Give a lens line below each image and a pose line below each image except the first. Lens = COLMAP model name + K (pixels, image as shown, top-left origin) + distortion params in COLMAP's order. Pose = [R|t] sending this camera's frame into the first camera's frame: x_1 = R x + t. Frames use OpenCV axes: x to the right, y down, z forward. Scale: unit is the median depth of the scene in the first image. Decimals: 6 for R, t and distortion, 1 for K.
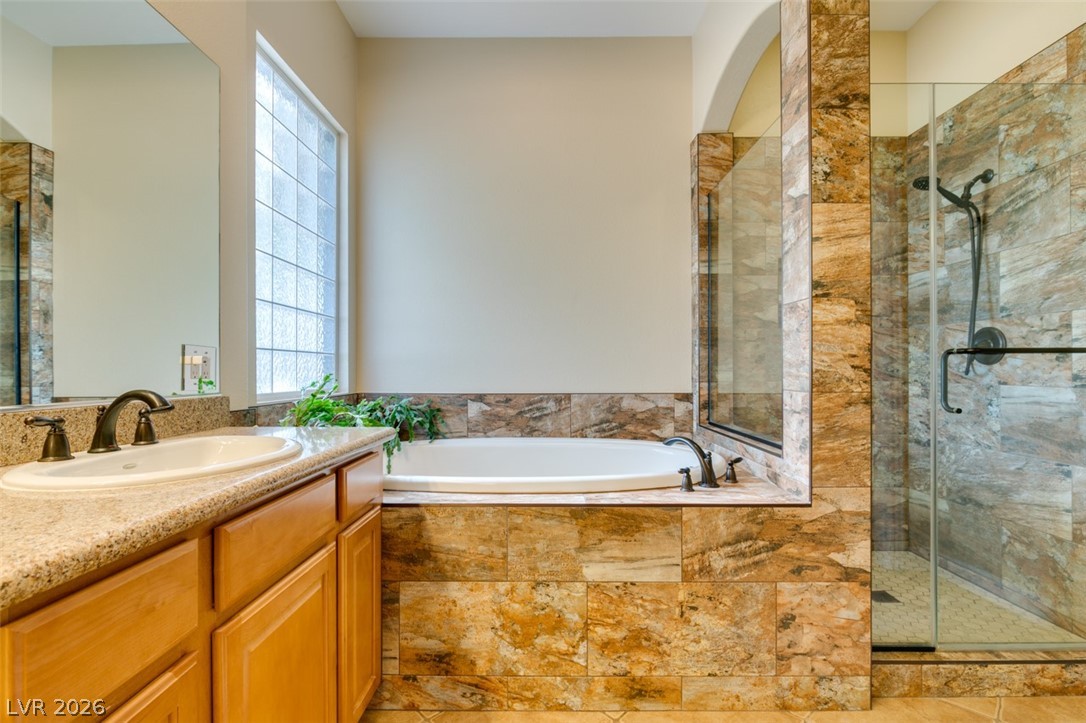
lens RADIAL K [[483.6, 0, 541.6], [0, 483.6, 369.3], [0, 0, 1]] dist [0.001703, -0.001034]
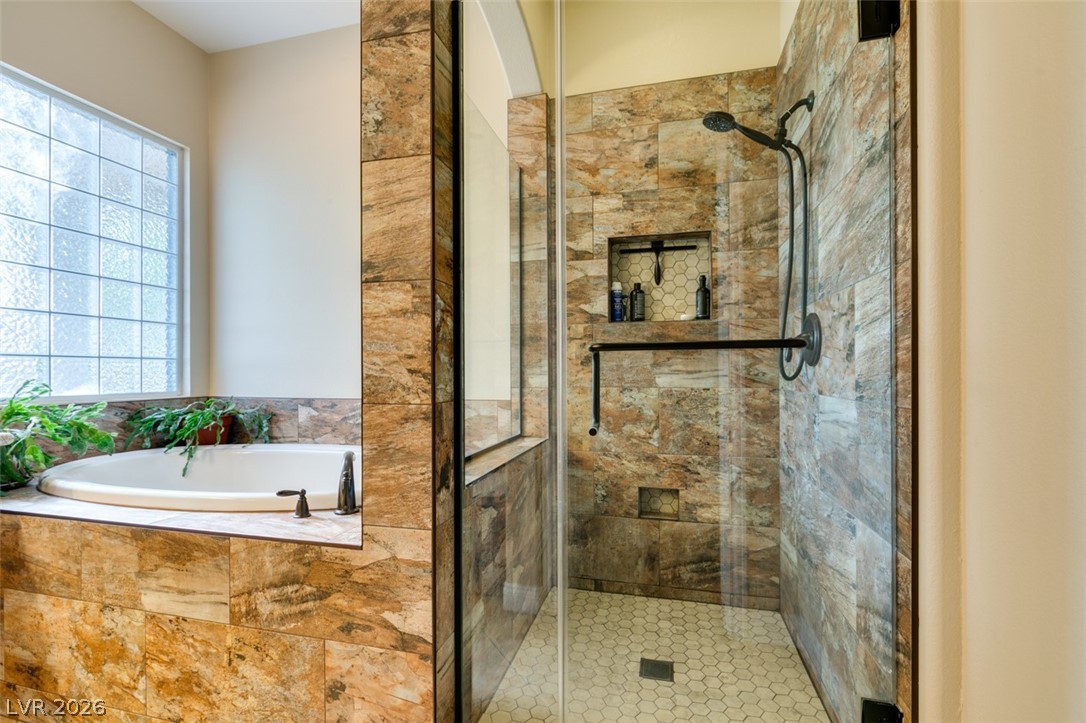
lens RADIAL K [[481.8, 0, 542.9], [0, 481.8, 372.3], [0, 0, 1]] dist [-0.001389, -0.000059]
pose [[0.969628, -0.002520, -0.244573, 1.030053], [0.002945, 0.999995, 0.001373, -0.003661], [0.244568, -0.002051, 0.969630, 0.313448]]
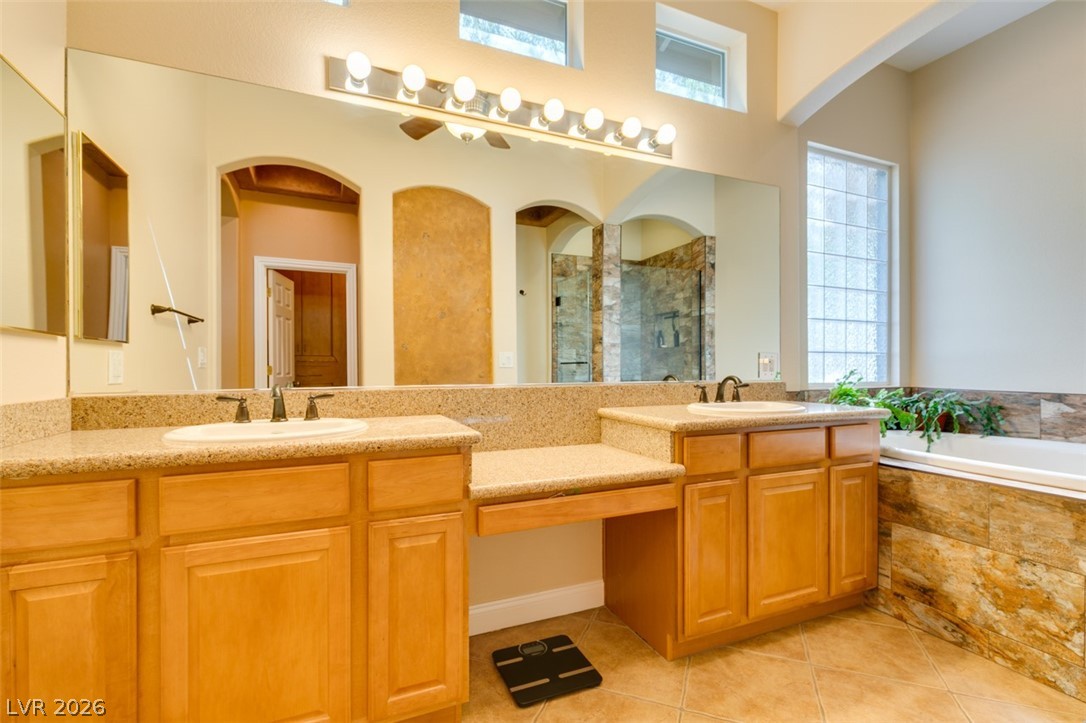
lens RADIAL K [[486.8, 0, 540.7], [0, 486.8, 364.1], [0, 0, 1]] dist [-0.001973, -0.001608]
pose [[0.404916, -0.000159, -0.914354, 0.561086], [-0.000821, 1.000000, -0.000537, -0.004999], [0.914354, 0.000969, 0.404916, -0.461868]]
